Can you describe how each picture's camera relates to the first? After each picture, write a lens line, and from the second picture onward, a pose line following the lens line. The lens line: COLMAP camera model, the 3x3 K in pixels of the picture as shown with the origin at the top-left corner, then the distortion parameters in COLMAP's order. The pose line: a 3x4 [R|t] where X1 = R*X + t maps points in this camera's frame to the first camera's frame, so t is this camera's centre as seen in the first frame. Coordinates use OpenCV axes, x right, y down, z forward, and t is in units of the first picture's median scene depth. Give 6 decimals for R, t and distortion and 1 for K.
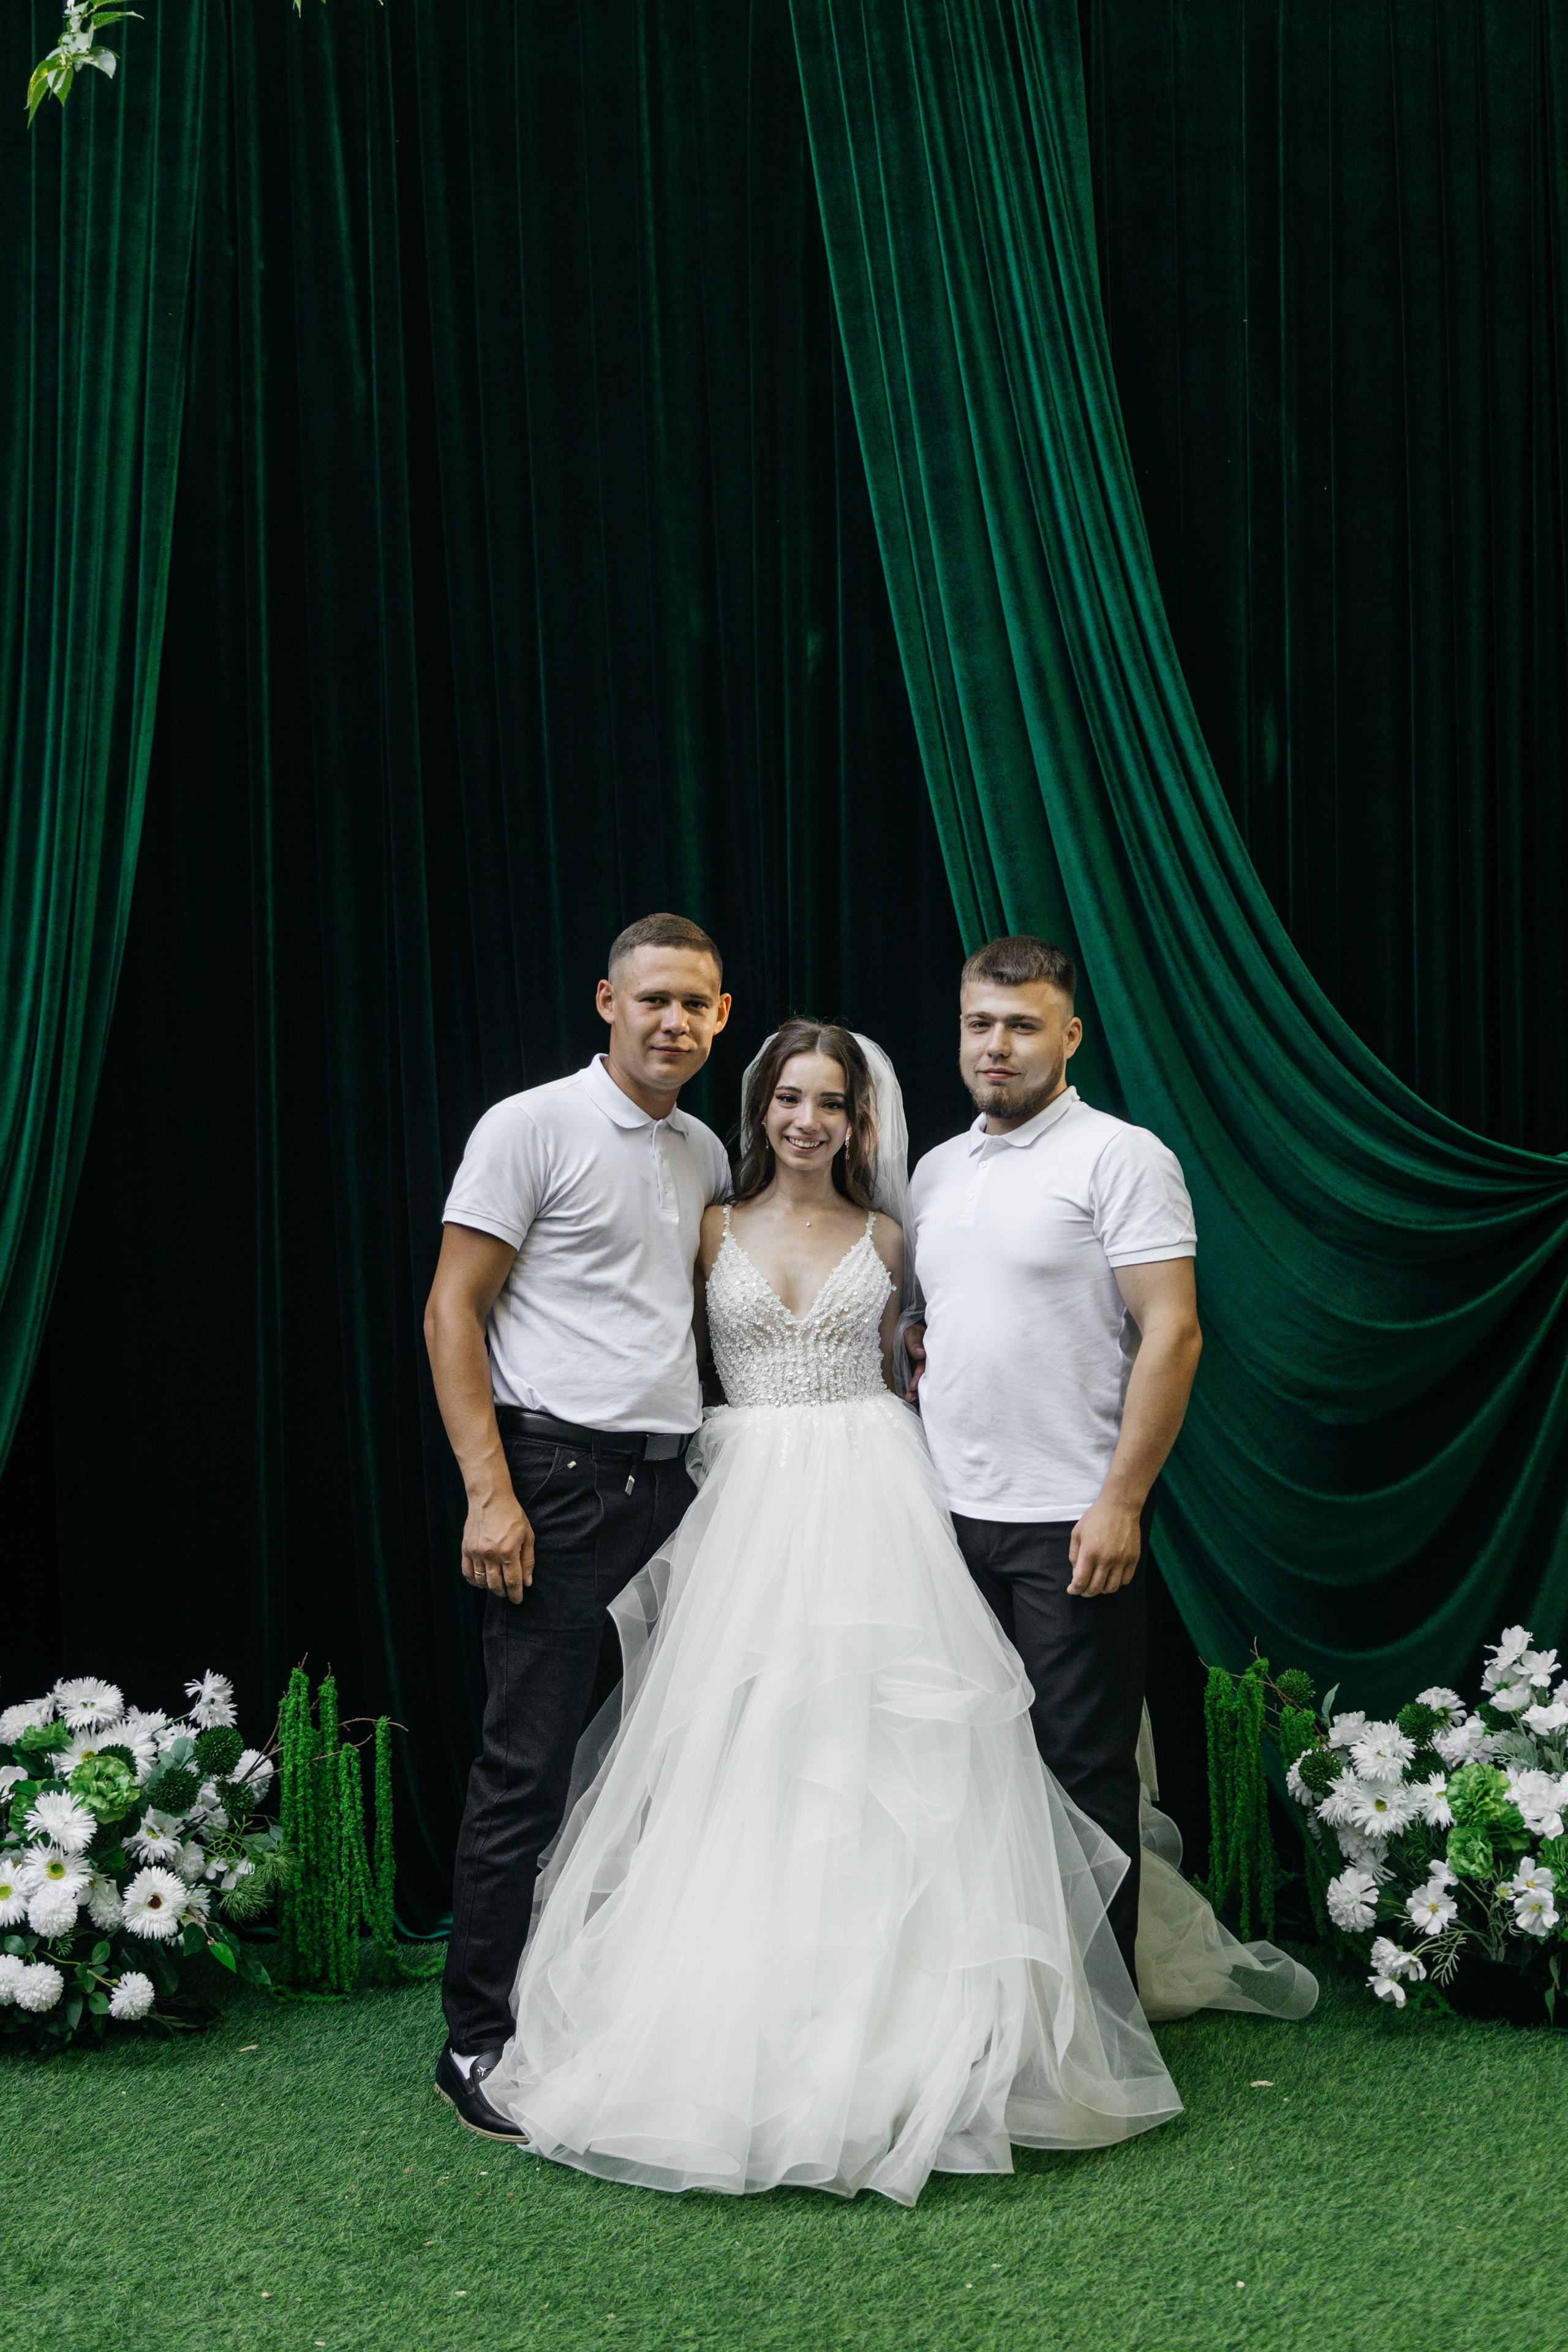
lens RADIAL K [[2844.9, 0, 755.4], [0, 2844.9, 1173.2], [0, 0, 1]] dist [0.030975, -0.078062]
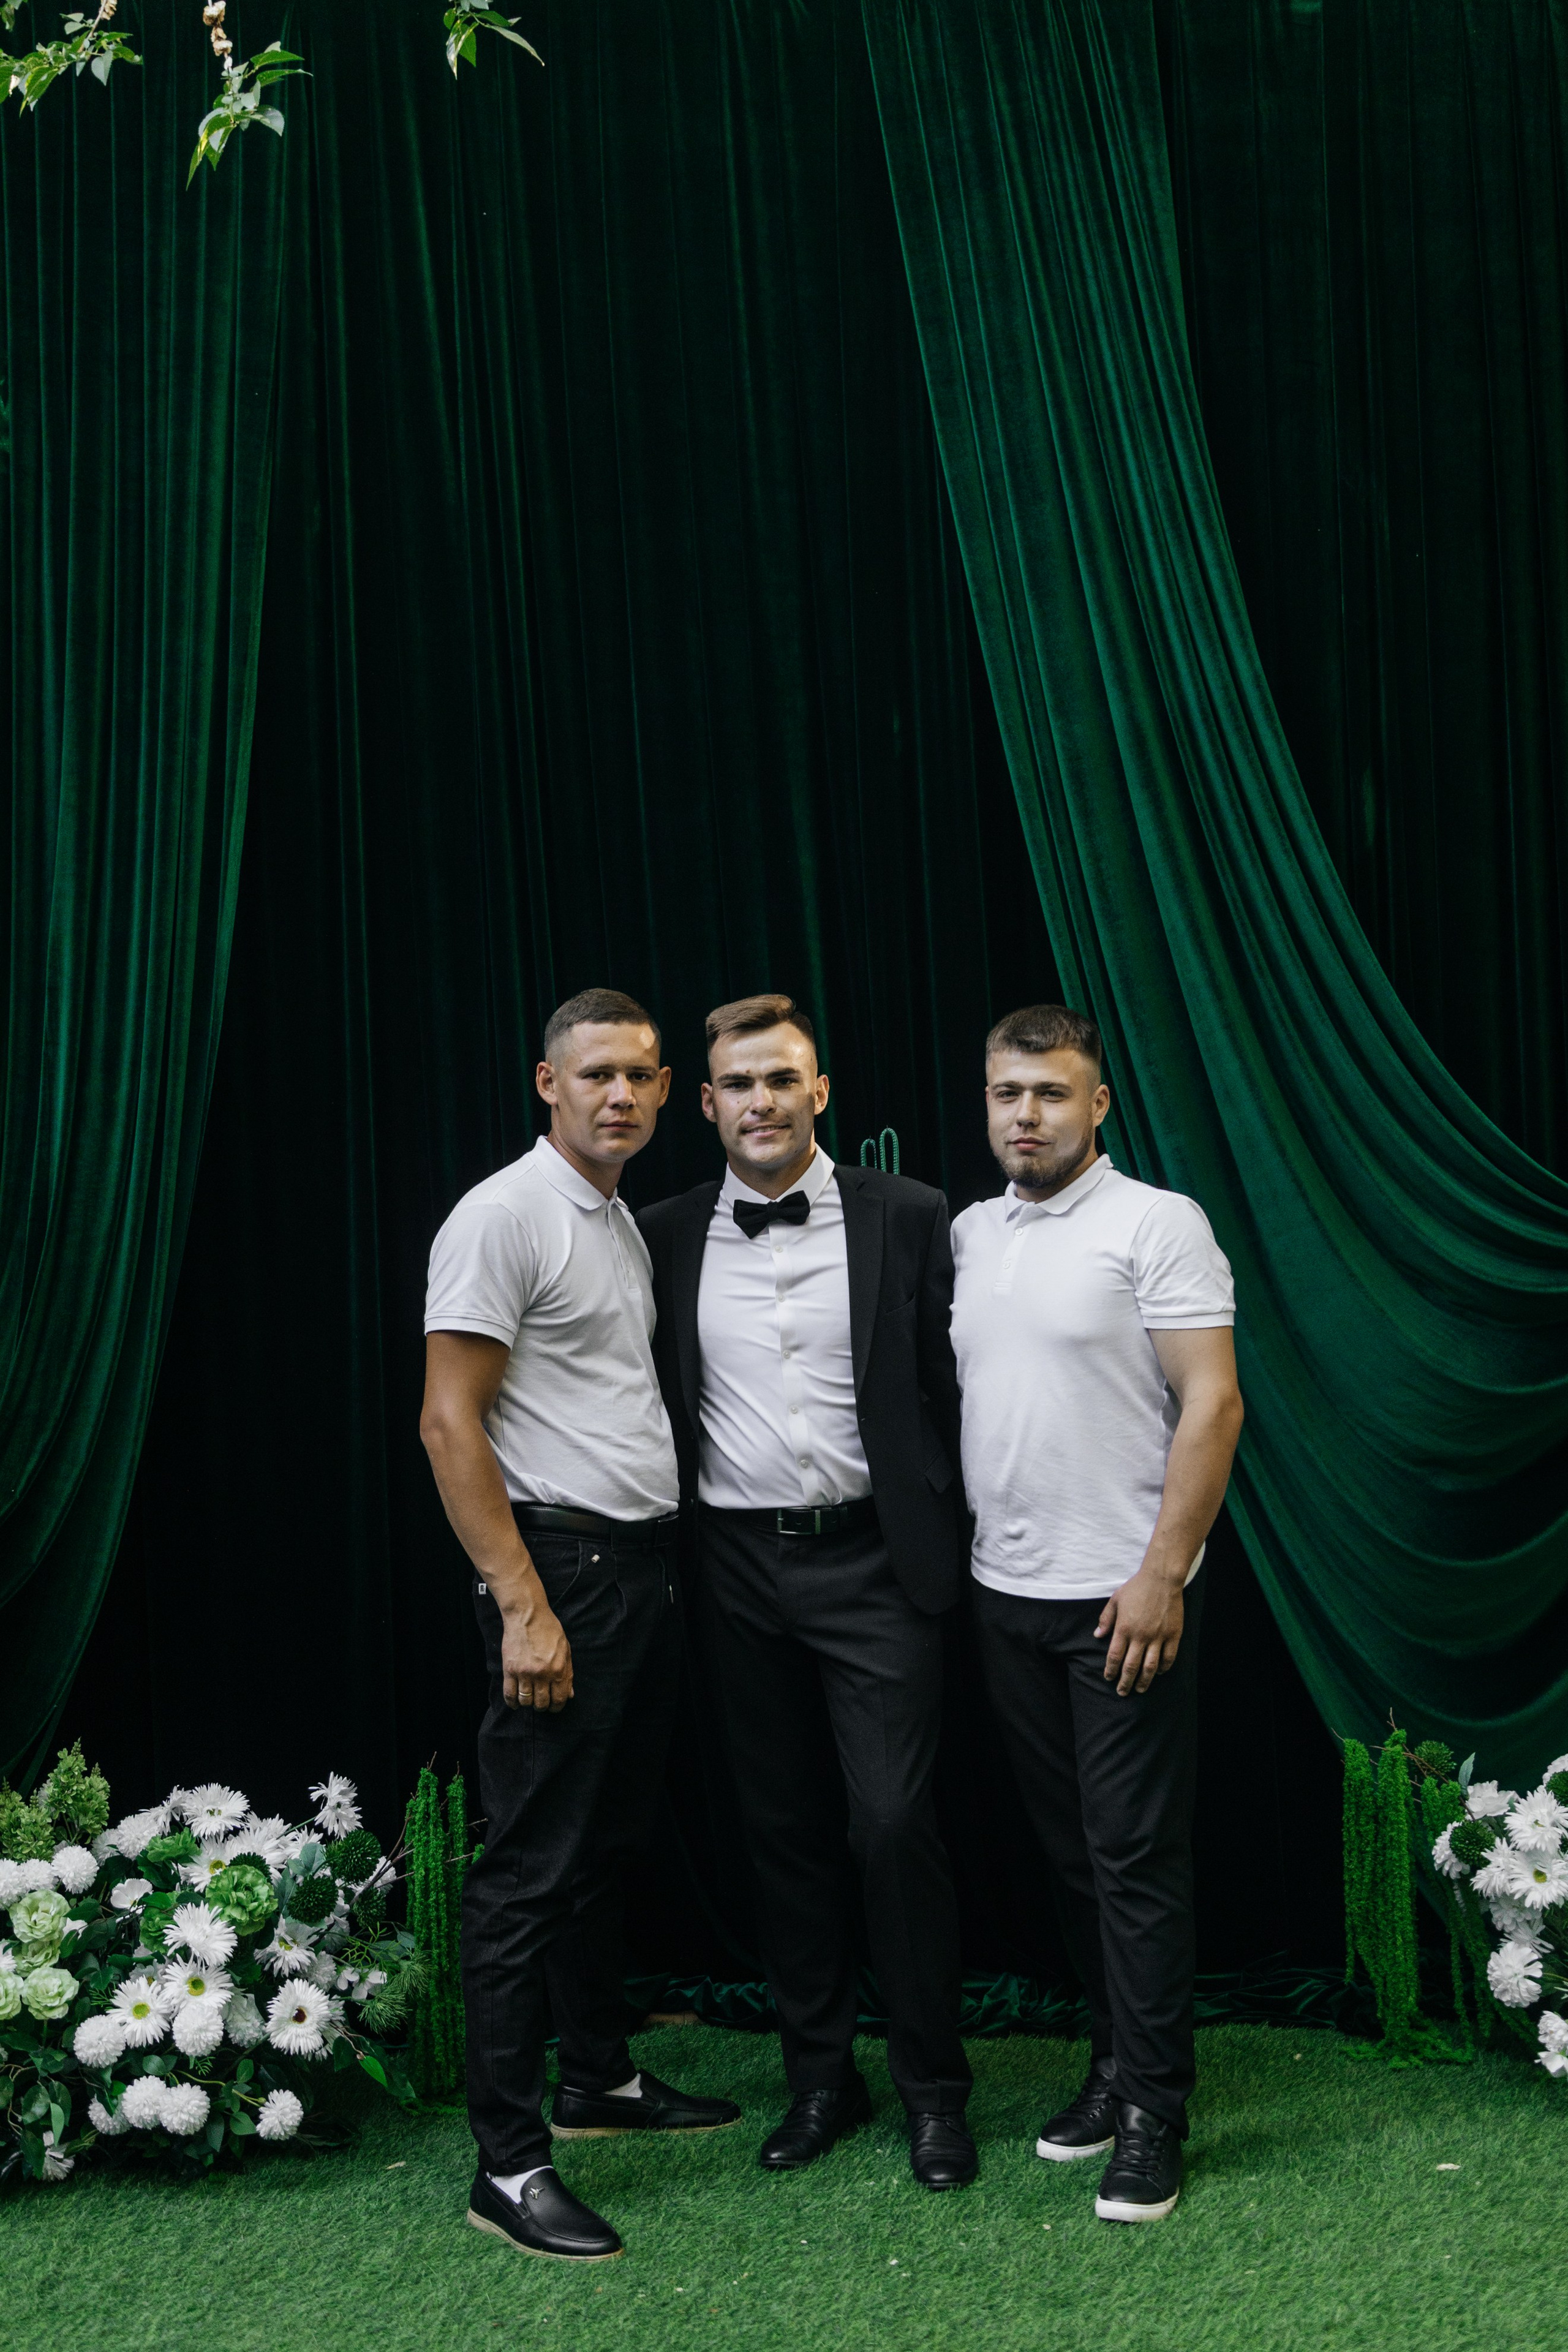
lens RADIAL K [[2846.8, 0, 735.6], [0, 2846.8, 1148.0], [0, 0, 1]] dist [-0.006801, 0.025218]
pose [[0.998942, -0.019880, 0.041460, -0.086011], [0.021374, 0.999126, -0.035919, -0.000745], [-0.040710, 0.036767, 0.998494, 0.016940]]
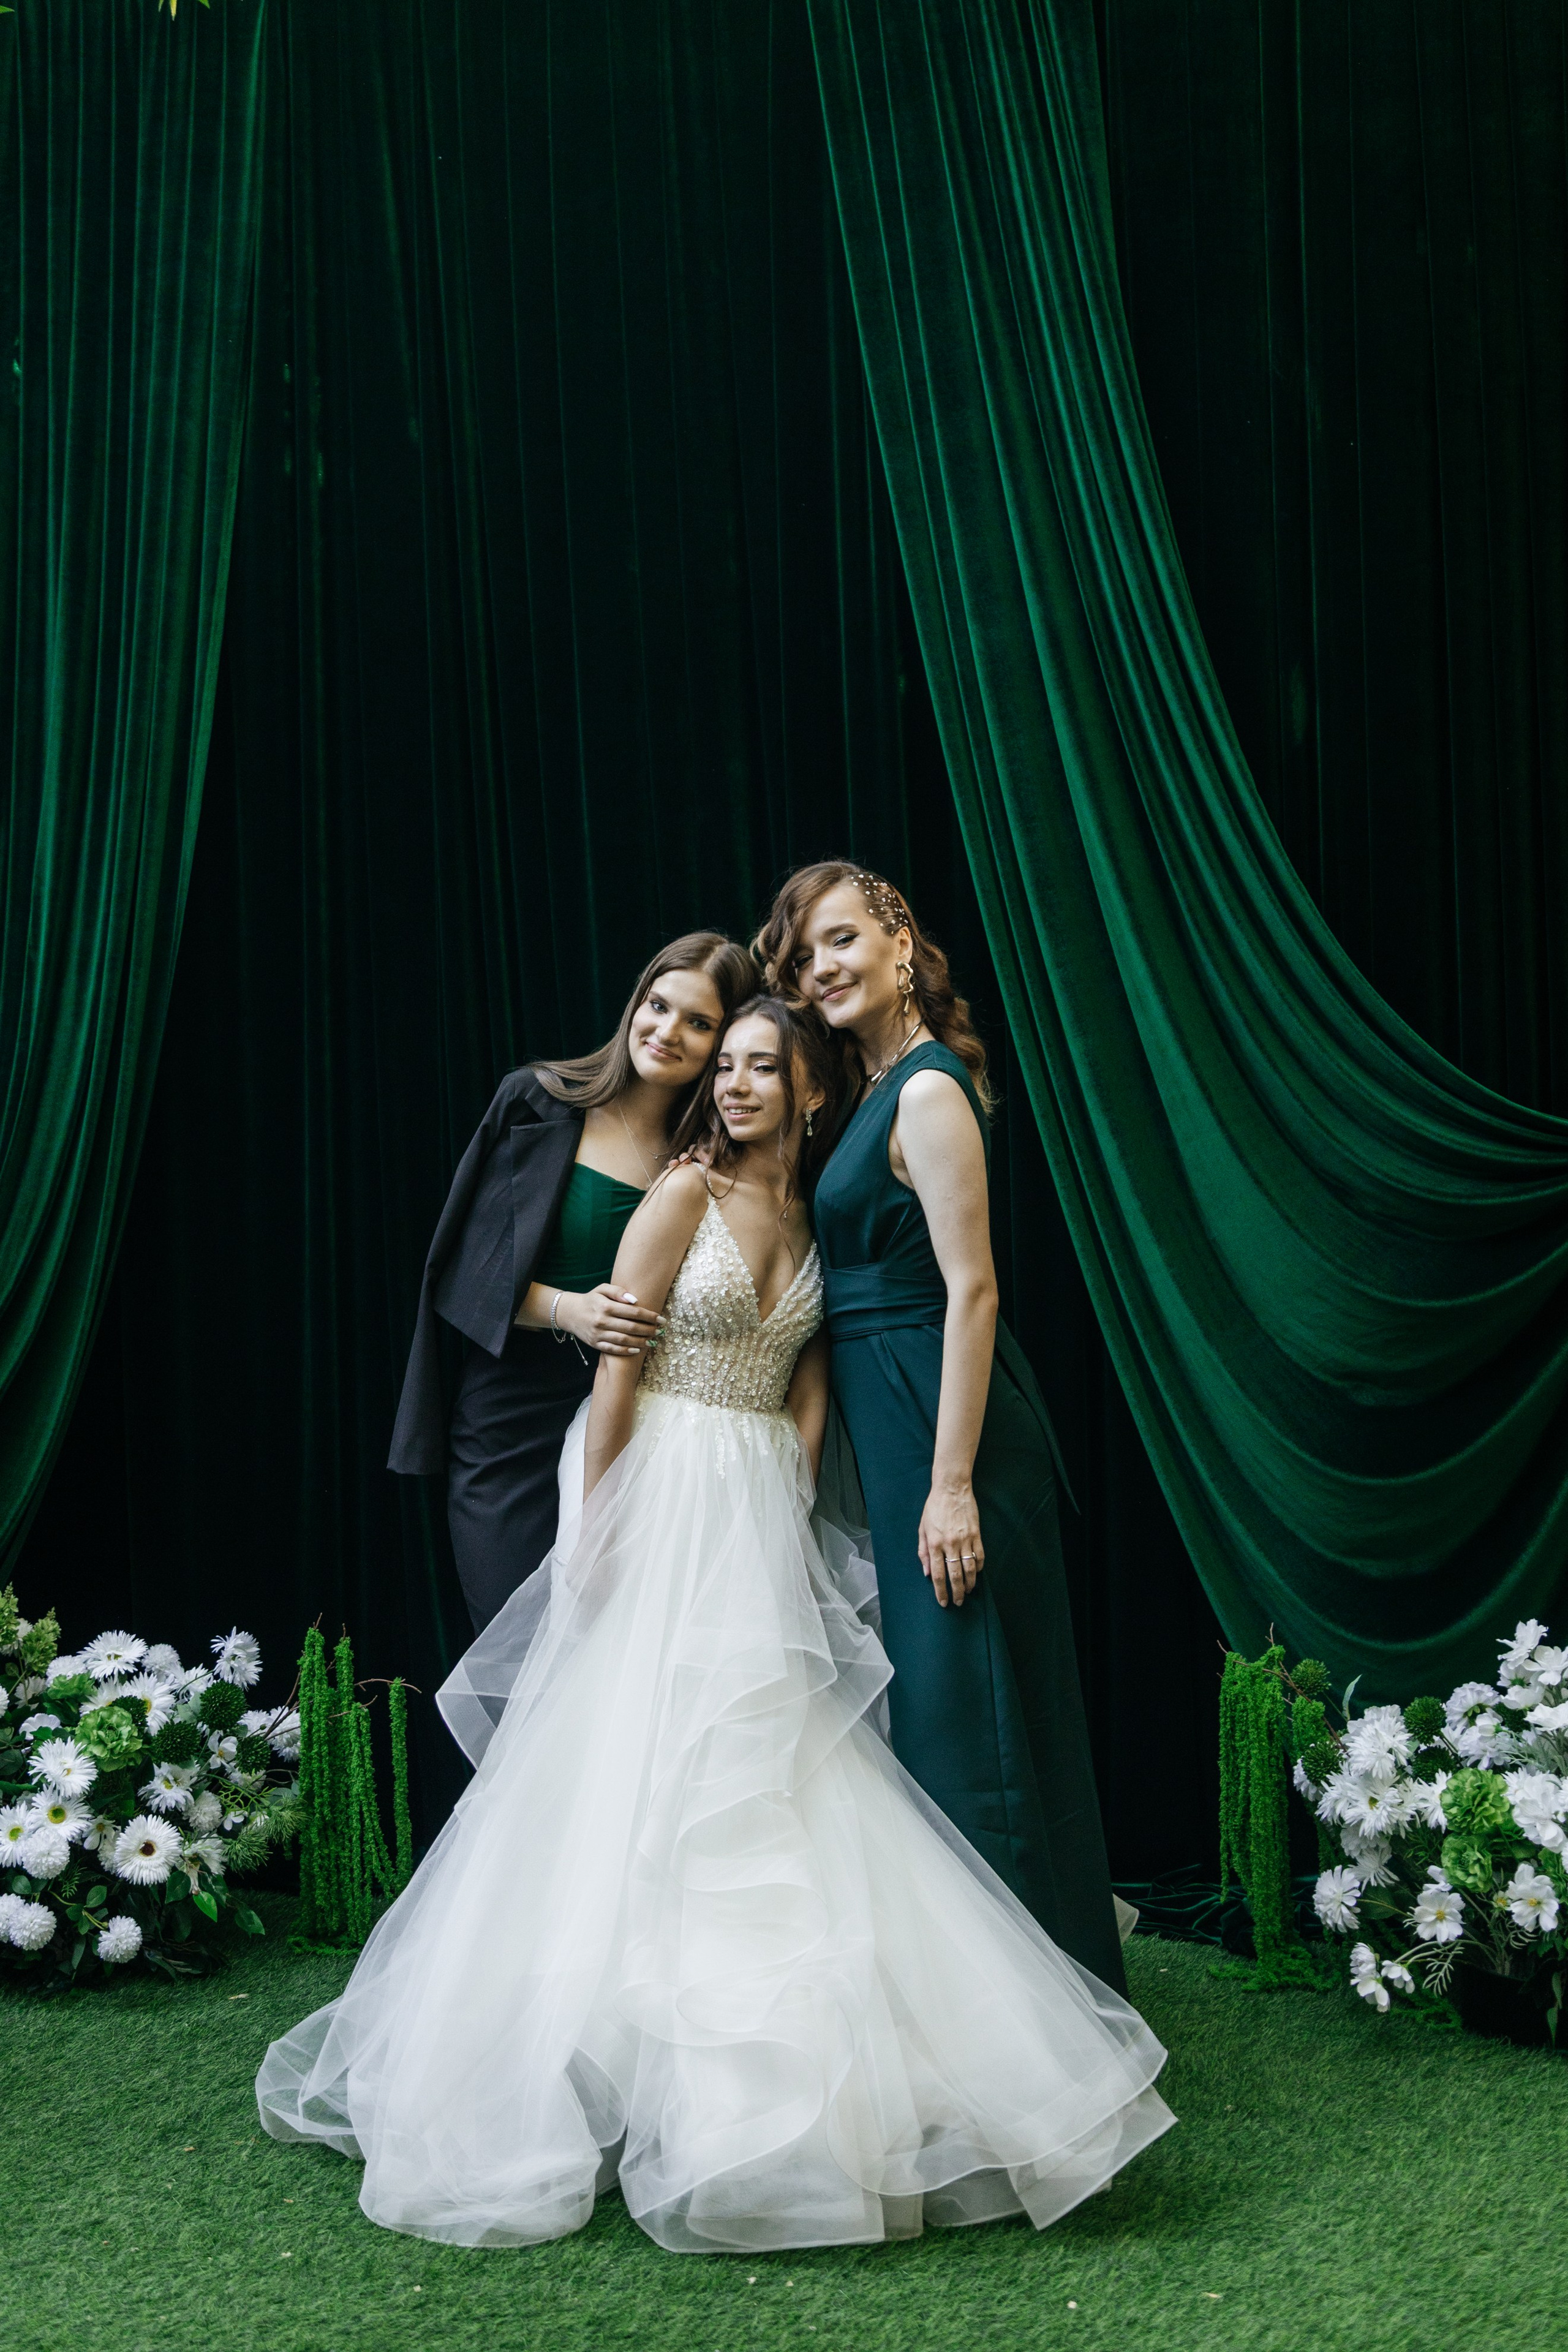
lens RADIAL K [[2640.6, 0, 735.1], [0, 2640.6, 1120.8], [0, 0, 1]] dist [-0.009025, 0.014660]
pose [[0.982623, -0.007802, -0.185448, 0.158981], [0.002624, 0.999600, -0.028151, 0.016436], [0.185593, 0.027175, 0.982251, 0.080520]]
